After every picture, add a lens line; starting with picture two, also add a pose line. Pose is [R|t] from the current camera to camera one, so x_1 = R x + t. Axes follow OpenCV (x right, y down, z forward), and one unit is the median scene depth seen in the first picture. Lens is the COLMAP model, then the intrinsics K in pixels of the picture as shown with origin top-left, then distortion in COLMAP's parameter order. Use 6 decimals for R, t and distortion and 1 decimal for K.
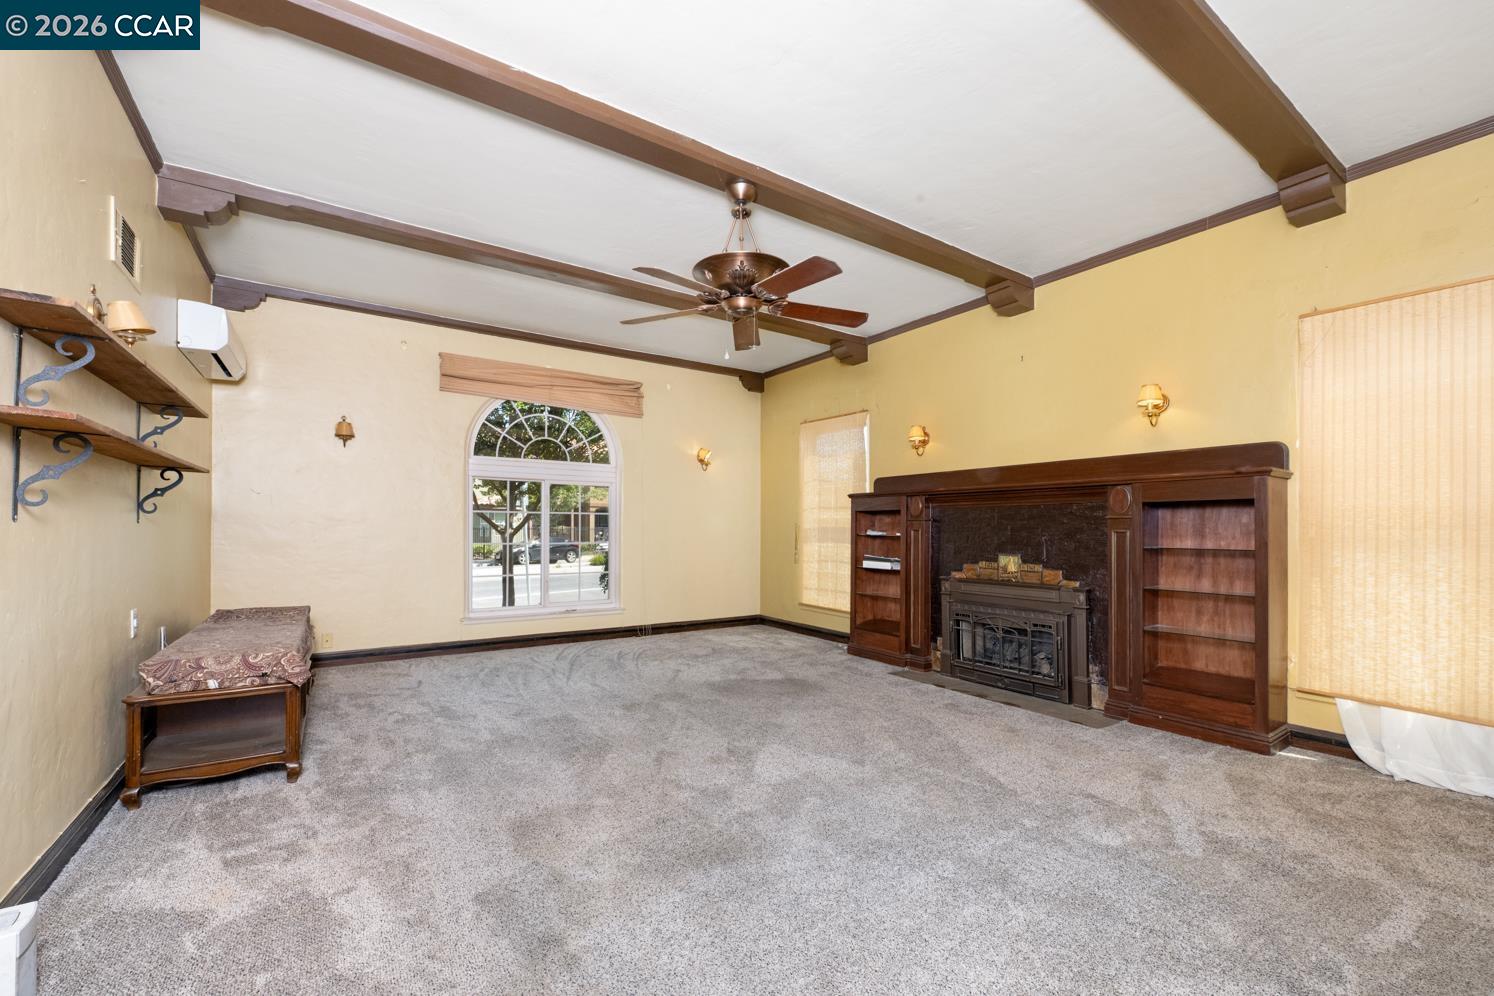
lens RADIAL K [[601.4, 0, 729.2], [0, 601.4, 527.6], [0, 0, 1]] dist [-0.009097, 0.000096]
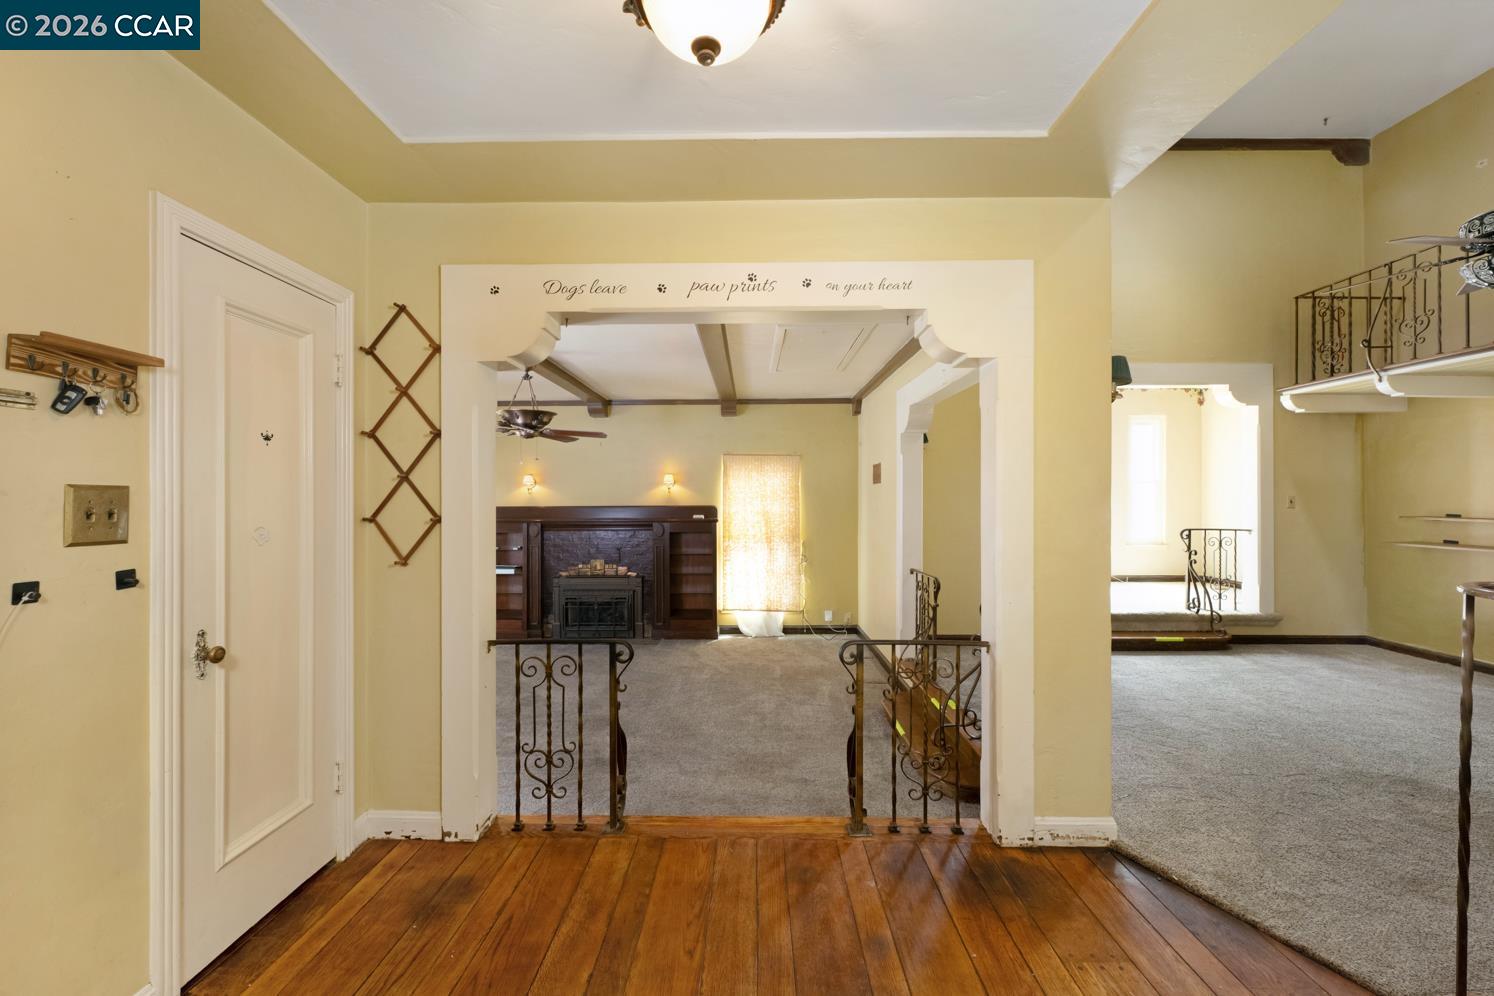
lens RADIAL K [[593.7, 0, 747.0], [0, 593.7, 498.0], [0, 0, 1]] dist [-0.009341, -0.000366]
pose [[0.562164, -0.005248, 0.827009, -0.698377], [0.001633, 0.999985, 0.005235, -0.139380], [-0.827024, -0.001592, 0.562165, -0.308808]]
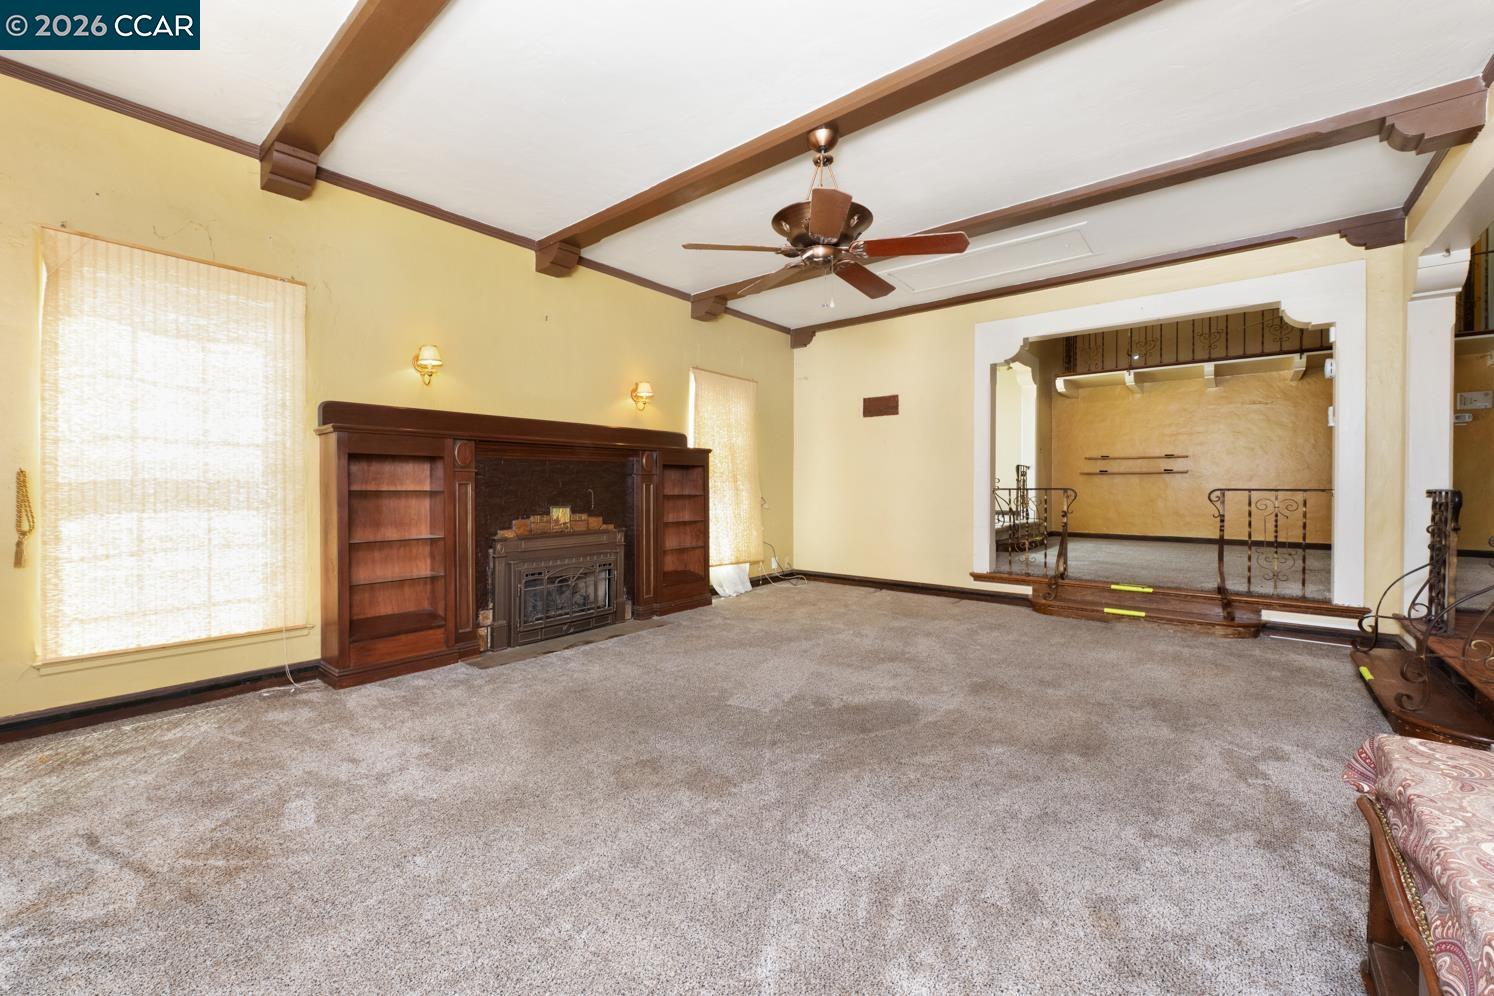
lens RADIAL K [[591.9, 0, 754.3], [0, 591.9, 487.9], [0, 0, 1]] dist [0.016613, -0.000158]
pose [[-0.292640, -0.013642, 0.956125, -0.625037], [-0.007870, 0.999899, 0.011857, -0.002985], [-0.956190, -0.004055, -0.292718, 0.984339]]
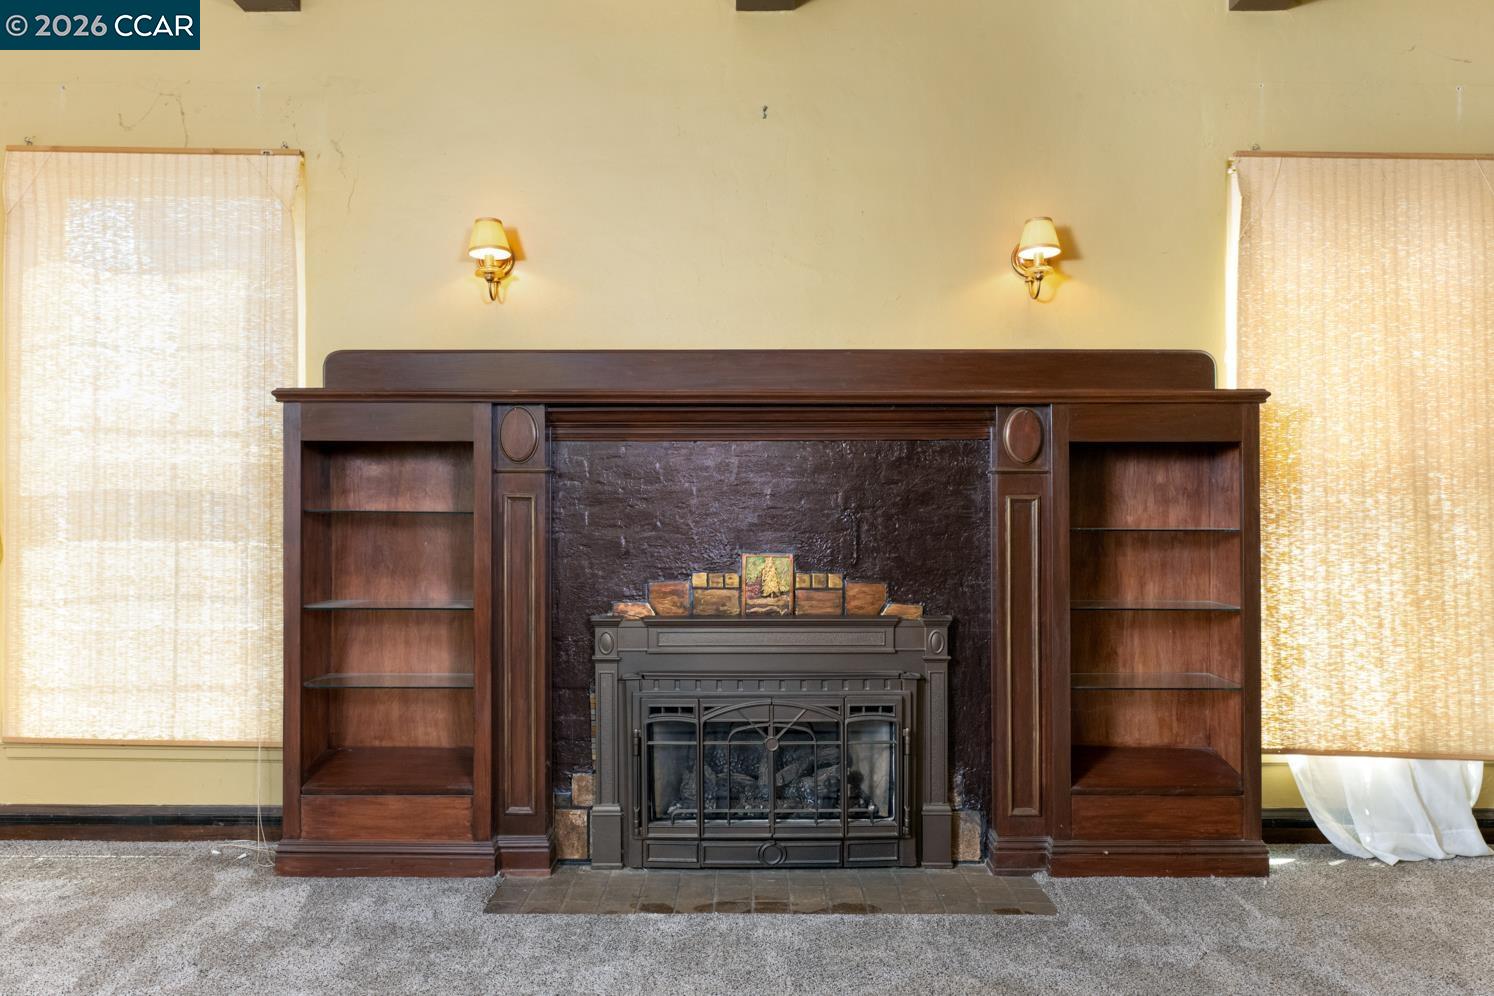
lens RADIAL K [[1026.4, 0, 747.0], [0, 1026.4, 498.0], [0, 0, 1]] dist [-0.000367, -0.000591]
pose [[0.548938, -0.005272, 0.835846, -0.161791], [-0.001385, 0.999973, 0.007217, -0.000340], [-0.835862, -0.005119, 0.548916, 0.607967]]
